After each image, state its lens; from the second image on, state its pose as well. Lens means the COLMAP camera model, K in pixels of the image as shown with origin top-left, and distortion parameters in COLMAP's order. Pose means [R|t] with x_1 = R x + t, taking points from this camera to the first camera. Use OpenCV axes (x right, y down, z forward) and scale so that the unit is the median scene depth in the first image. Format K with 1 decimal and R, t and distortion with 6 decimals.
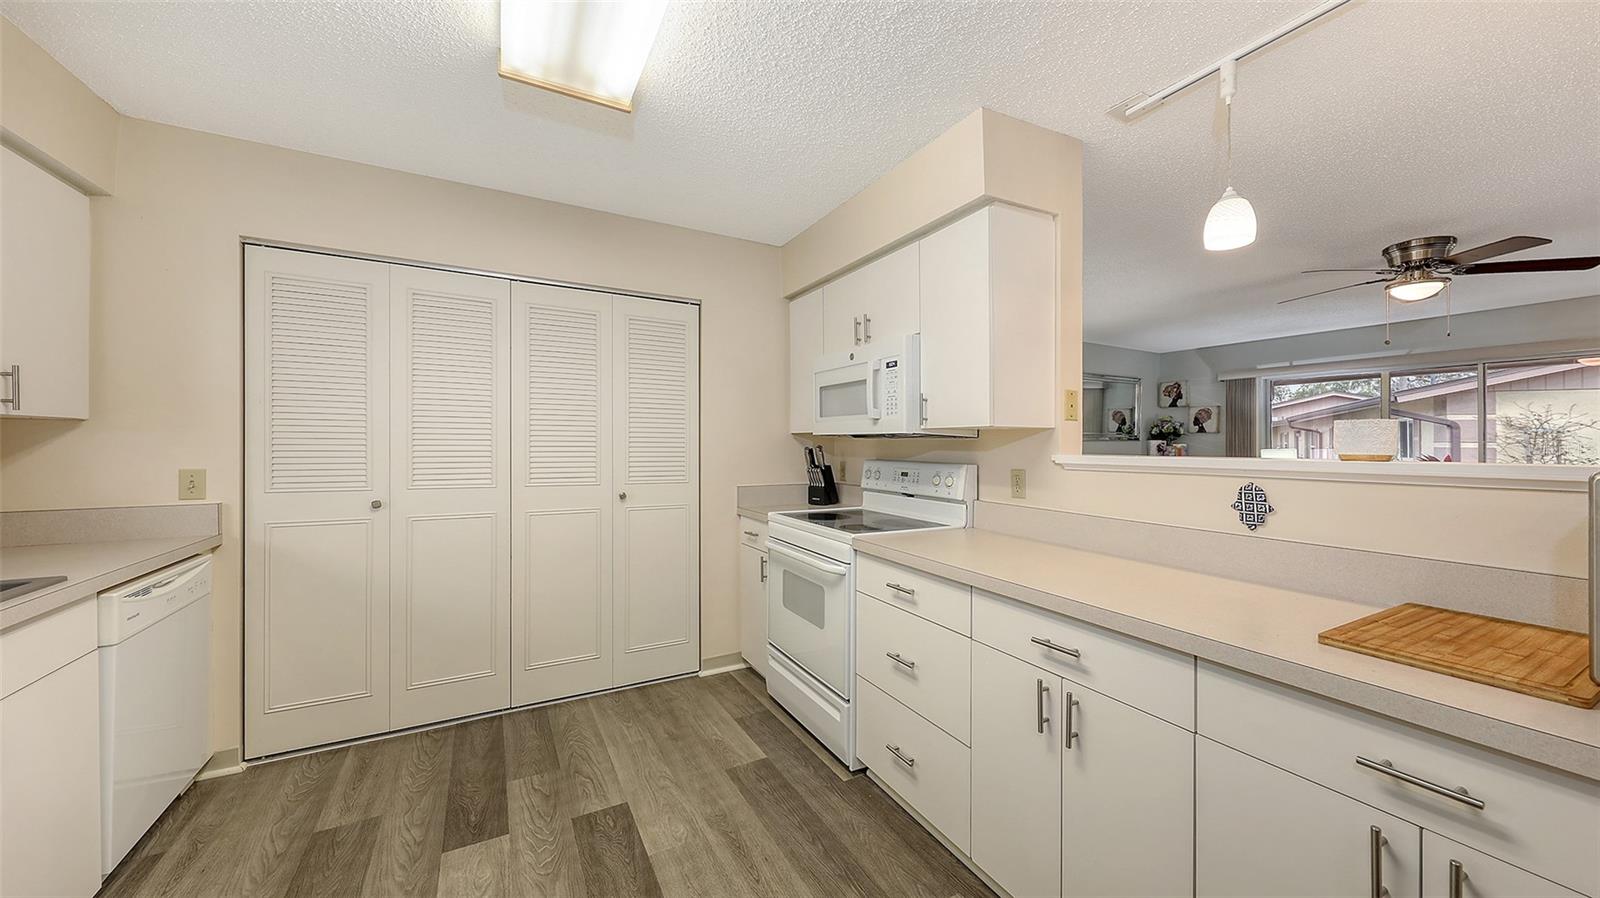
lens RADIAL K [[566.9, 0, 801.4], [0, 566.9, 445.1], [0, 0, 1]] dist [-0.002317, 0.000148]
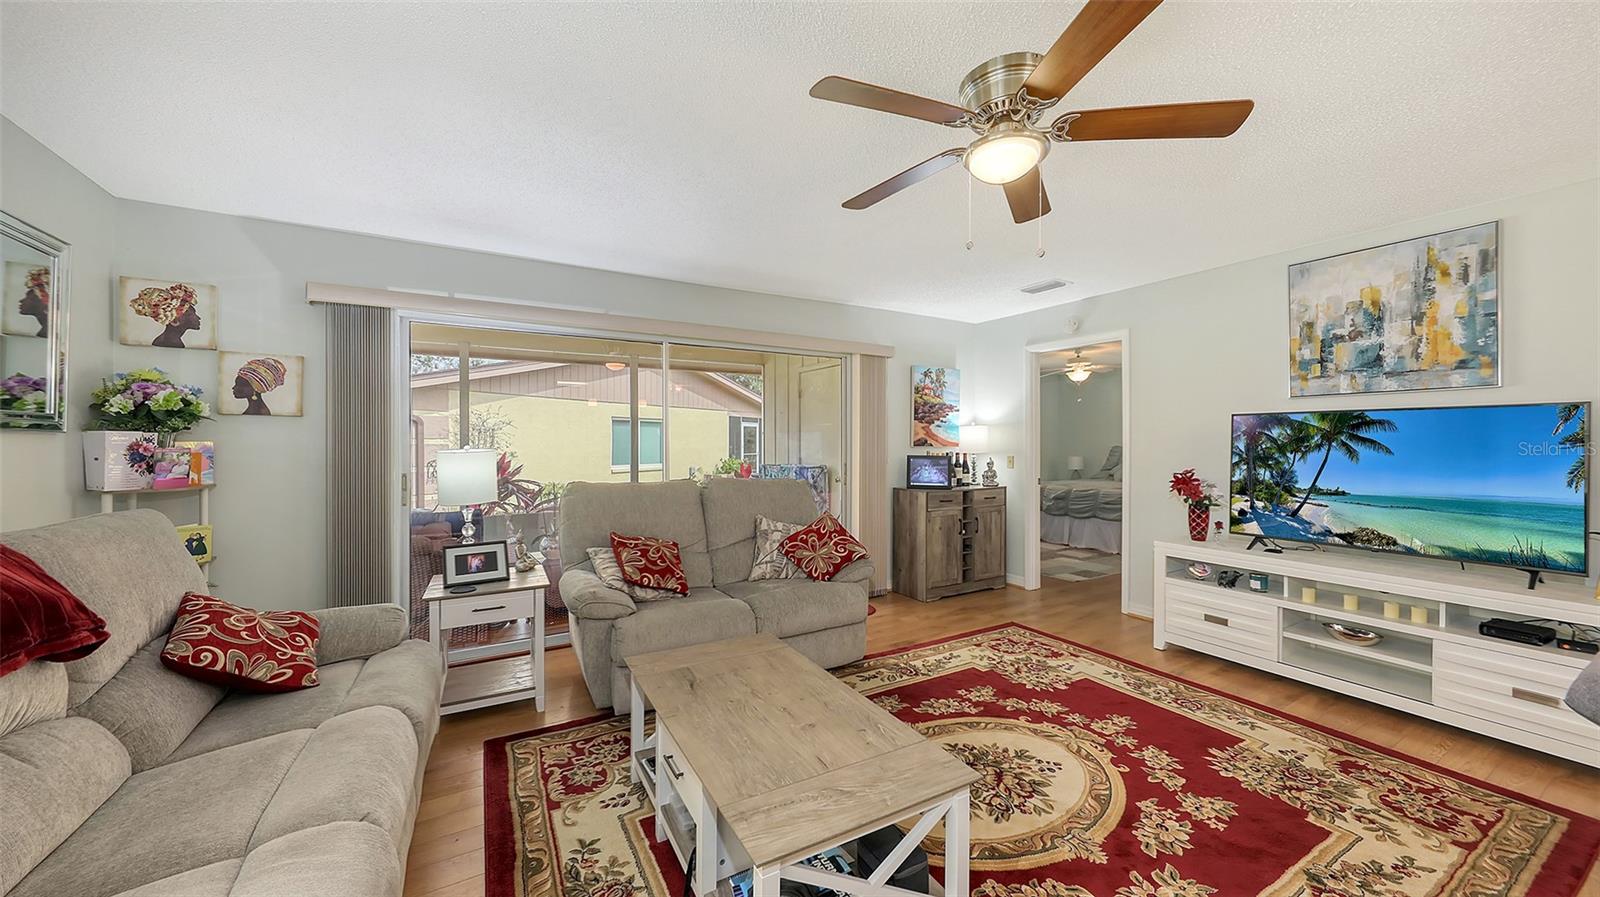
lens RADIAL K [[566.9, 0, 801.9], [0, 566.9, 454.4], [0, 0, 1]] dist [-0.002317, 0.000148]
pose [[-0.031968, -0.028594, 0.999080, 0.659106], [0.007715, 0.999554, 0.028854, -0.004130], [-0.999459, 0.008630, -0.031733, 1.491120]]
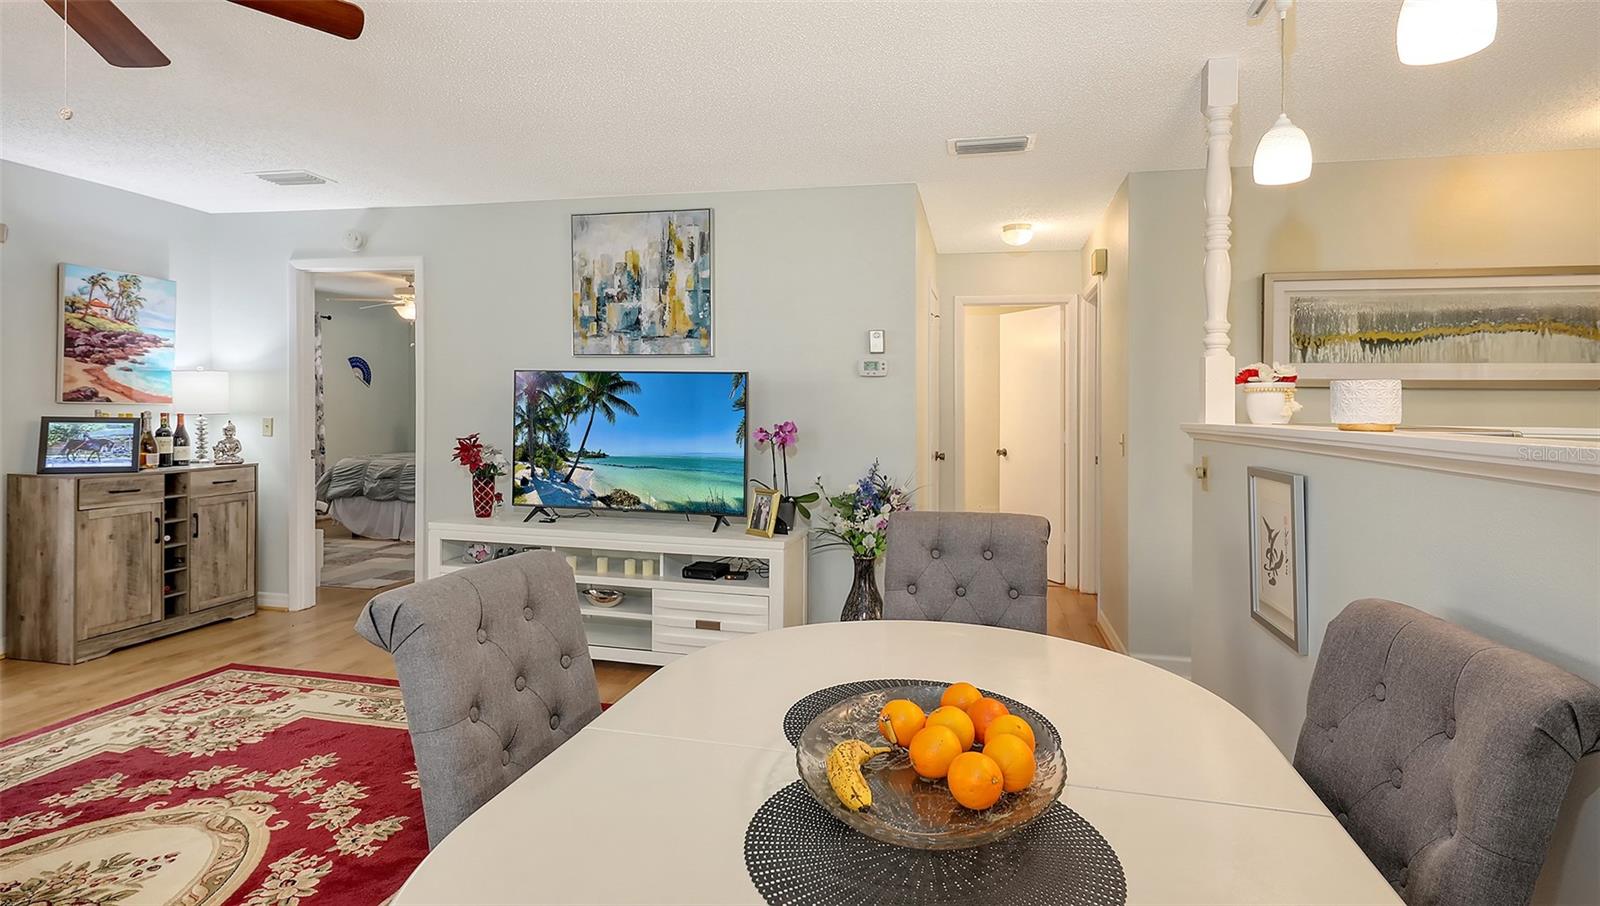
lens RADIAL K [[774.7, 0, 819.6], [0, 774.7, 419.3], [0, 0, 1]] dist [0.003669, -0.000516]
pose [[-0.764718, -0.029025, 0.643711, 0.453048], [-0.018897, 0.999566, 0.022620, 0.001153], [-0.644088, 0.005133, -0.764935, 1.267091]]
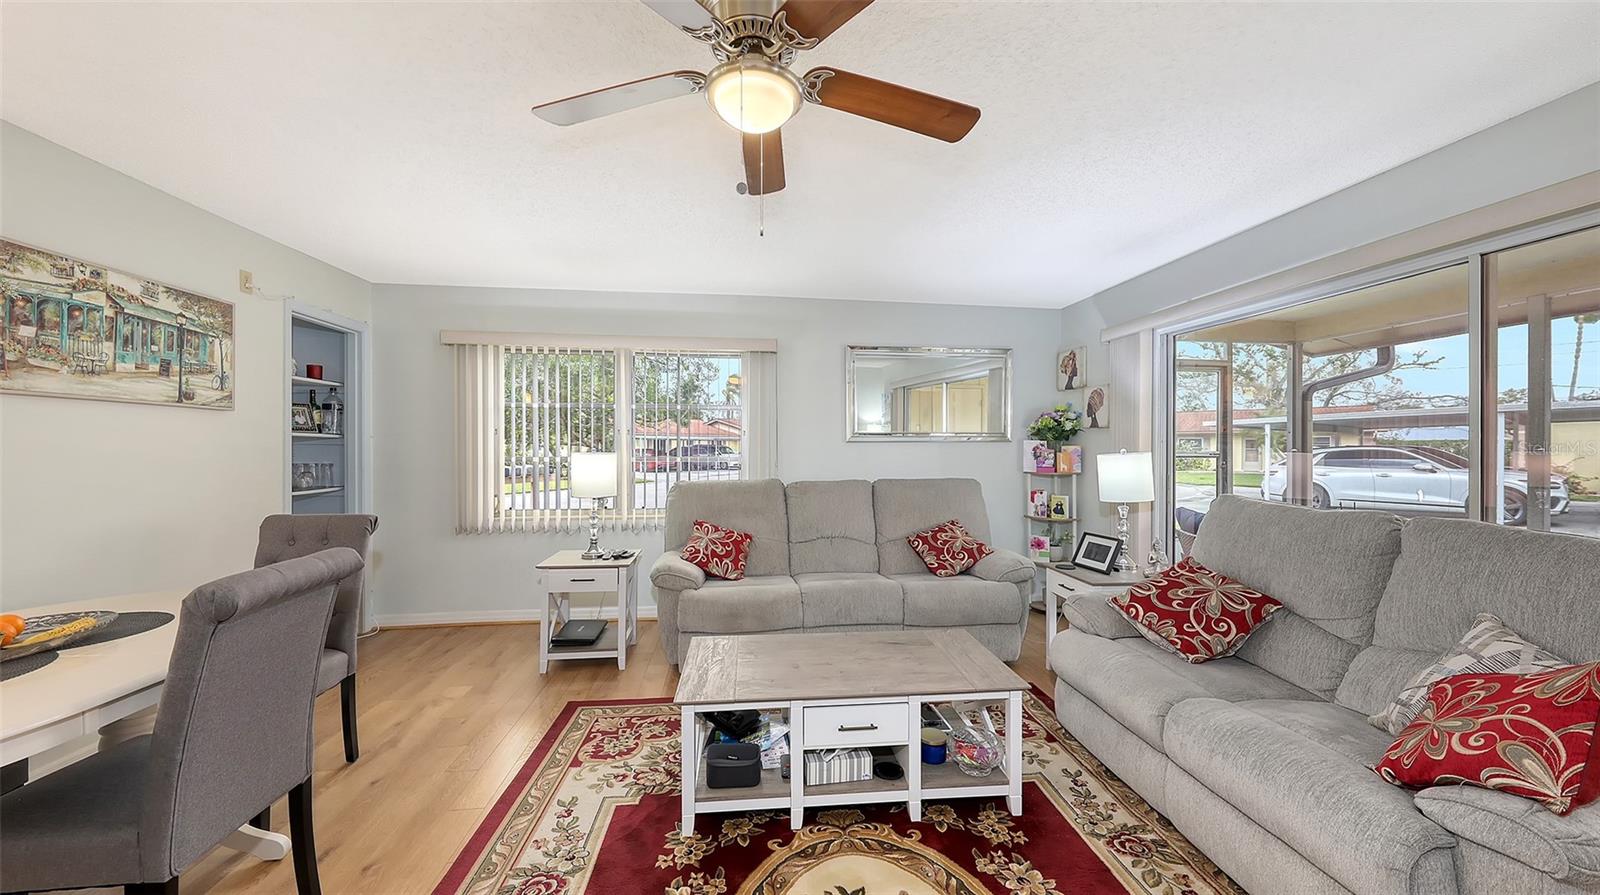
lens RADIAL K [[566.9, 0, 797.6], [0, 566.9, 454.9], [0, 0, 1]] dist [-0.002317, 0.000148]
pose [[0.926008, -0.001295, -0.377501, 1.573682], [0.004047, 0.999971, 0.006498, 0.006928], [0.377481, -0.007545, 0.925986, 0.726320]]
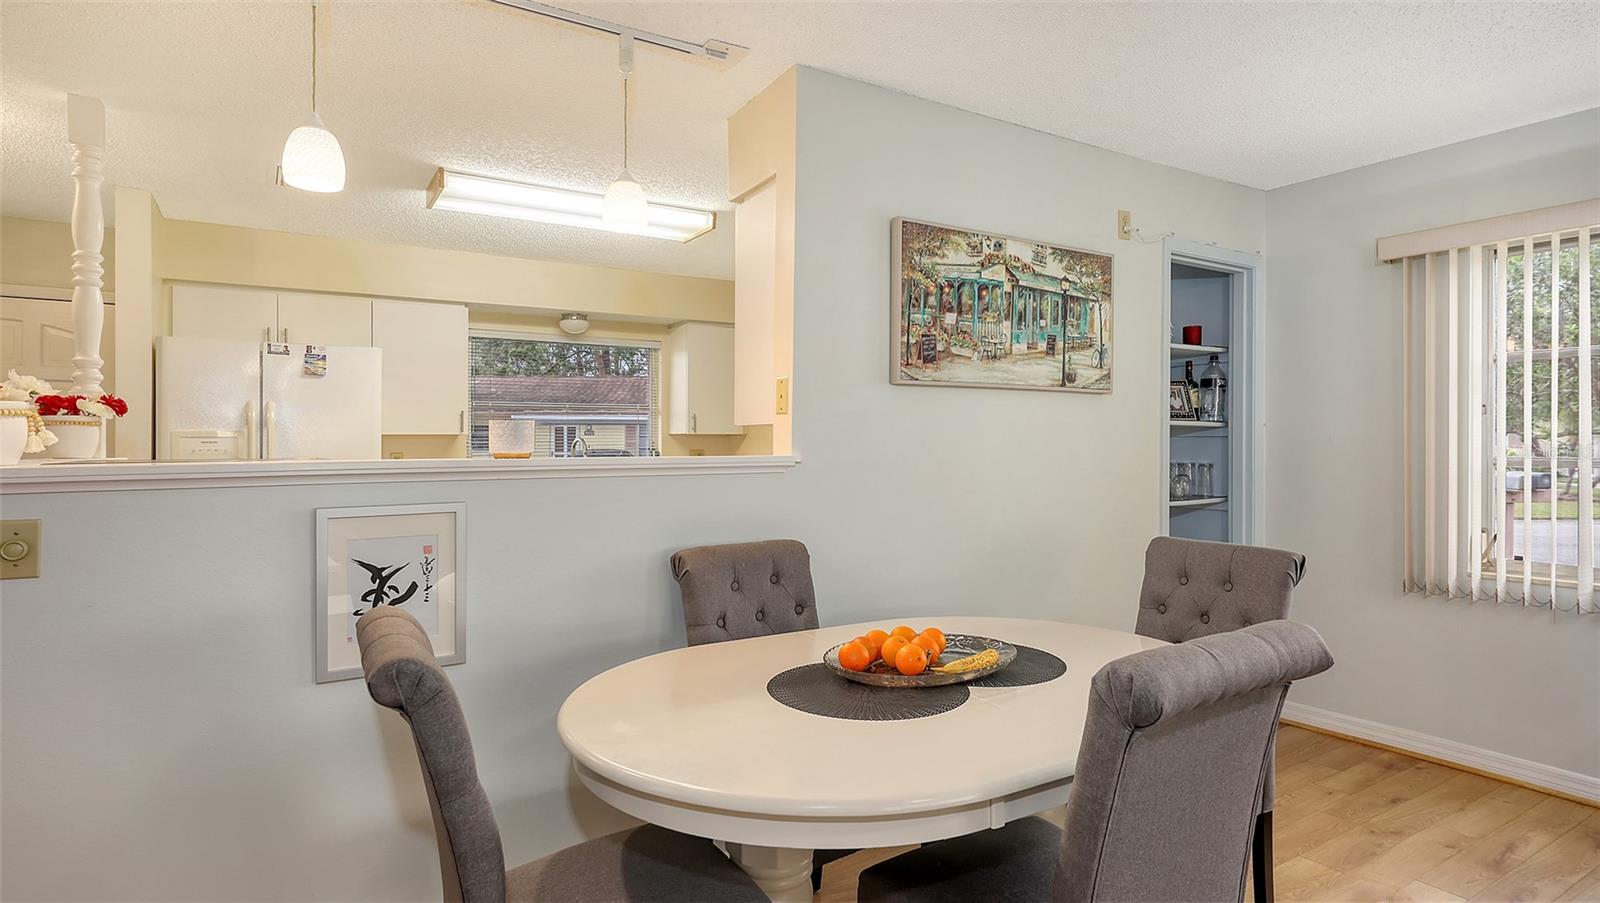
lens RADIAL K [[832.0, 0, 795.0], [0, 832.0, 448.3], [0, 0, 1]] dist [-0.007050, -0.000539]
pose [[0.059444, -0.000944, -0.998231, 1.366559], [0.000995, 0.999999, -0.000887, 0.006562], [0.998231, -0.000940, 0.059445, 0.780290]]
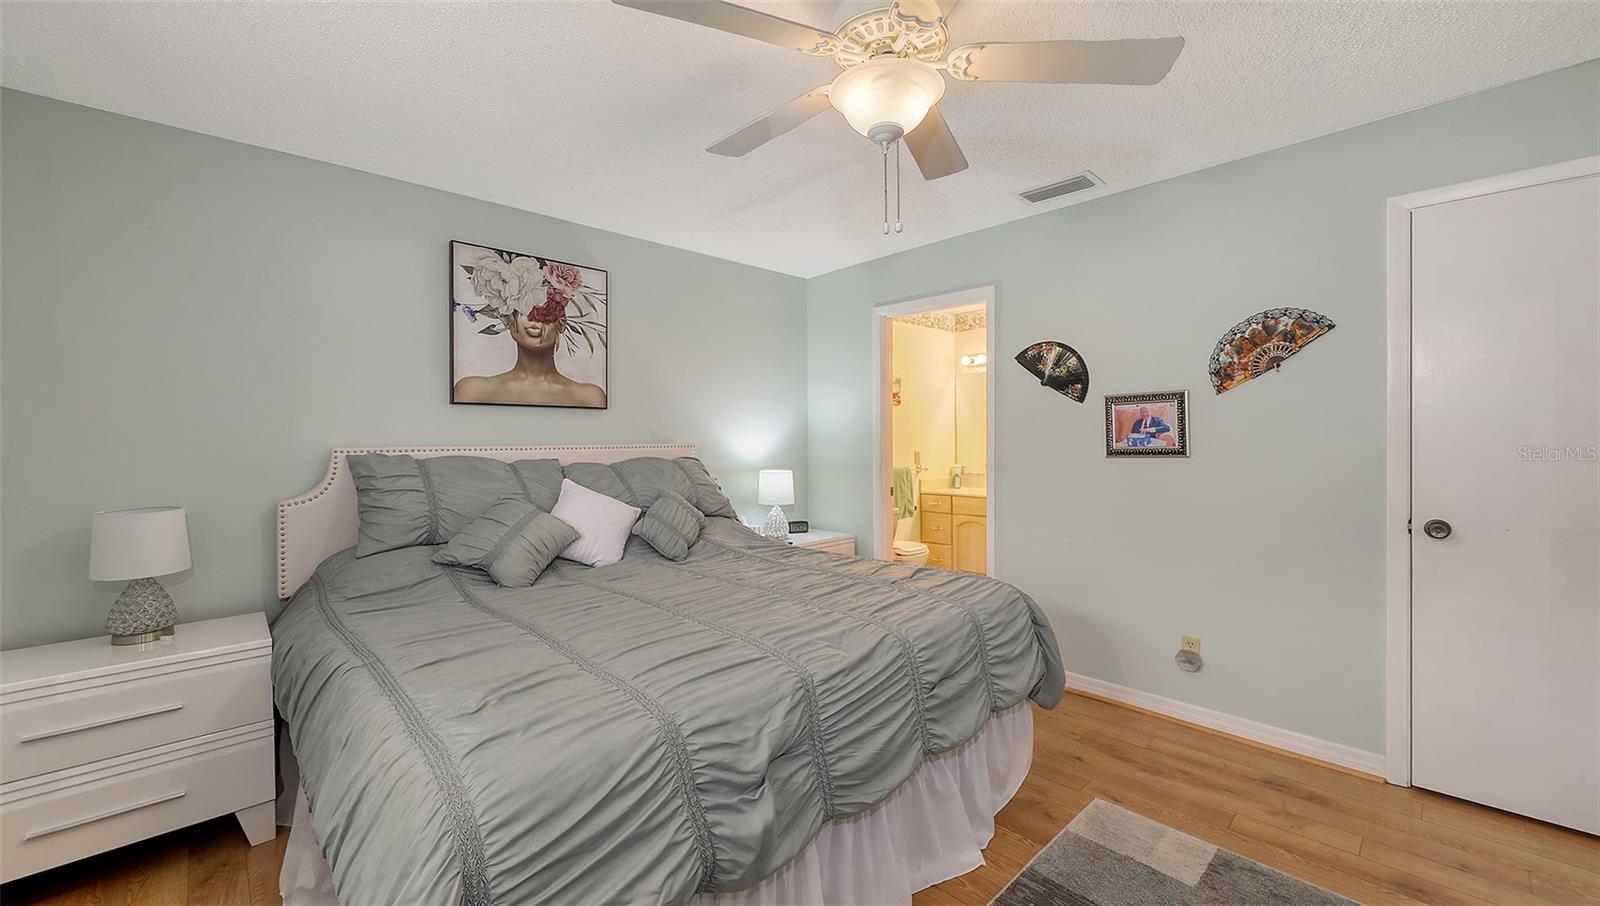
lens RADIAL K [[640.6, 0, 783.8], [0, 640.6, 437.5], [0, 0, 1]] dist [-0.000567, -0.000019]
pose [[-0.971879, 0.001311, -0.235478, 3.450537], [0.001278, 0.999999, 0.000295, 0.028805], [0.235478, -0.000014, -0.971880, 0.699330]]
